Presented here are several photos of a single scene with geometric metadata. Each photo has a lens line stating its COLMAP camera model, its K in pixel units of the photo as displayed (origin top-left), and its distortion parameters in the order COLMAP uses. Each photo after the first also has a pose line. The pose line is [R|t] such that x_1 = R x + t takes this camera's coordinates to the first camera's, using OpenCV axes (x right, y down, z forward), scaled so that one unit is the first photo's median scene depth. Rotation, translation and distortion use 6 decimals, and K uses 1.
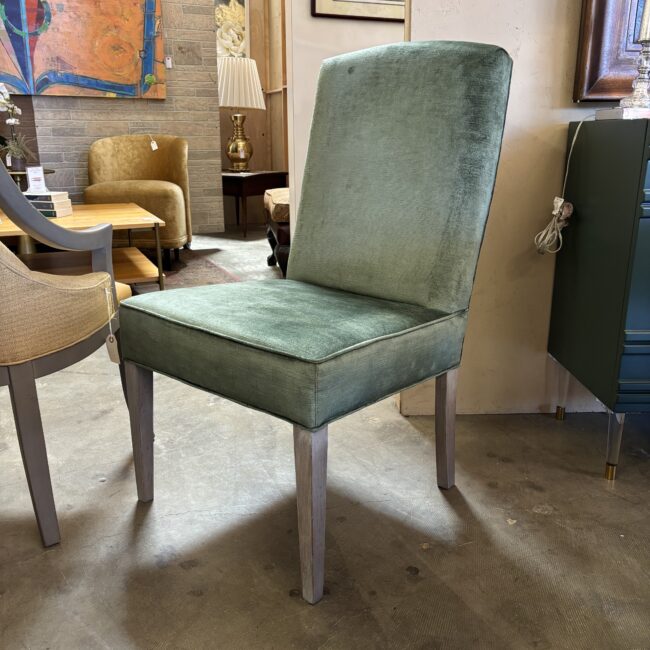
lens RADIAL K [[648.0, 0, 327.3], [0, 648.0, 324.5], [0, 0, 1]] dist [-0.009764, 0.046423]
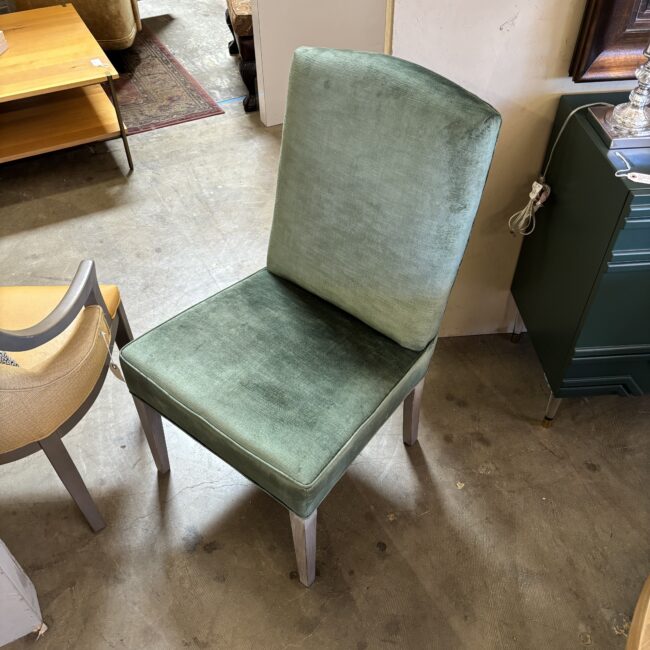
lens RADIAL K [[645.2, 0, 322.0], [0, 645.2, 325.9], [0, 0, 1]] dist [0.005594, 0.019417]
pose [[0.998905, -0.035864, 0.030042, -0.011396], [0.017469, 0.881627, 0.471623, -0.564909], [-0.043400, -0.470582, 0.881288, 0.049010]]
